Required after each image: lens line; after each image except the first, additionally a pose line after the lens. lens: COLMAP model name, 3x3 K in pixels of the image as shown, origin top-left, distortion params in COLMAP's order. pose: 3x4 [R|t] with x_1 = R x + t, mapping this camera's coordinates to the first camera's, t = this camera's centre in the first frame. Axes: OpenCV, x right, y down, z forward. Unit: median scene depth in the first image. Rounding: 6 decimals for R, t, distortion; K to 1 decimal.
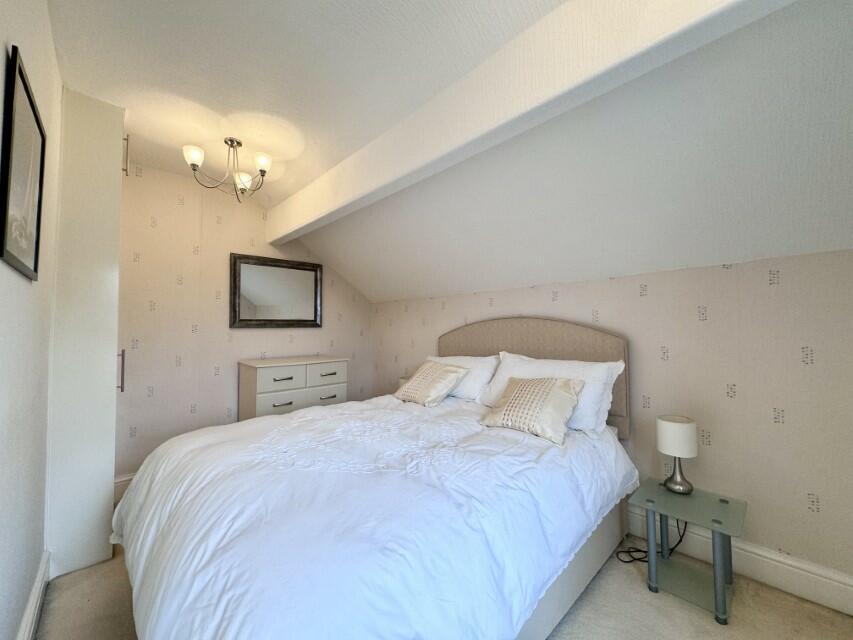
lens RADIAL K [[339.9, 0, 425.4], [0, 339.9, 319.0], [0, 0, 1]] dist [0.000000, 0.000142]
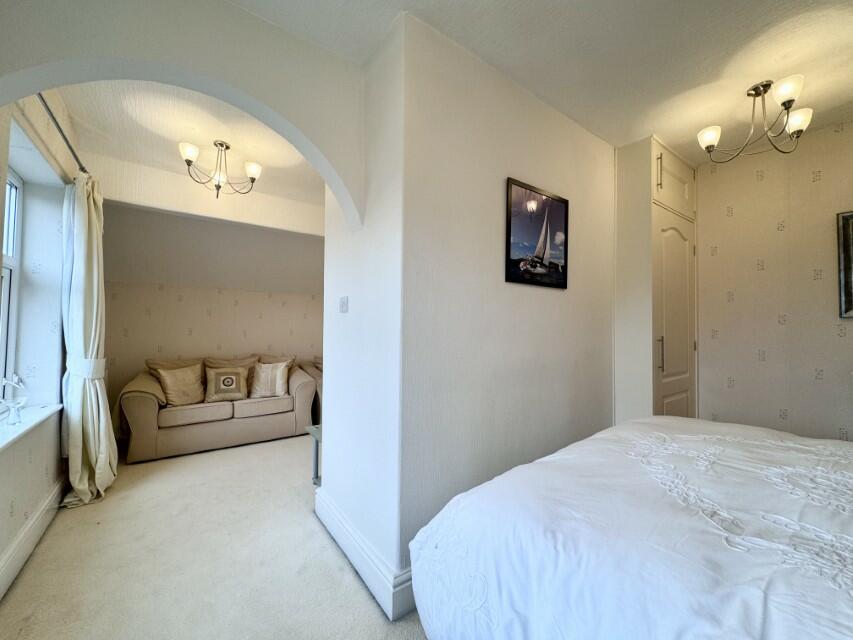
lens RADIAL K [[339.9, 0, 426.0], [0, 339.9, 319.0], [0, 0, 1]] dist [0.000000, 0.000142]
pose [[-0.135987, -0.018799, -0.990532, 0.618163], [0.023345, 0.999482, -0.022174, 0.058487], [0.990436, -0.026139, -0.135477, 0.545505]]
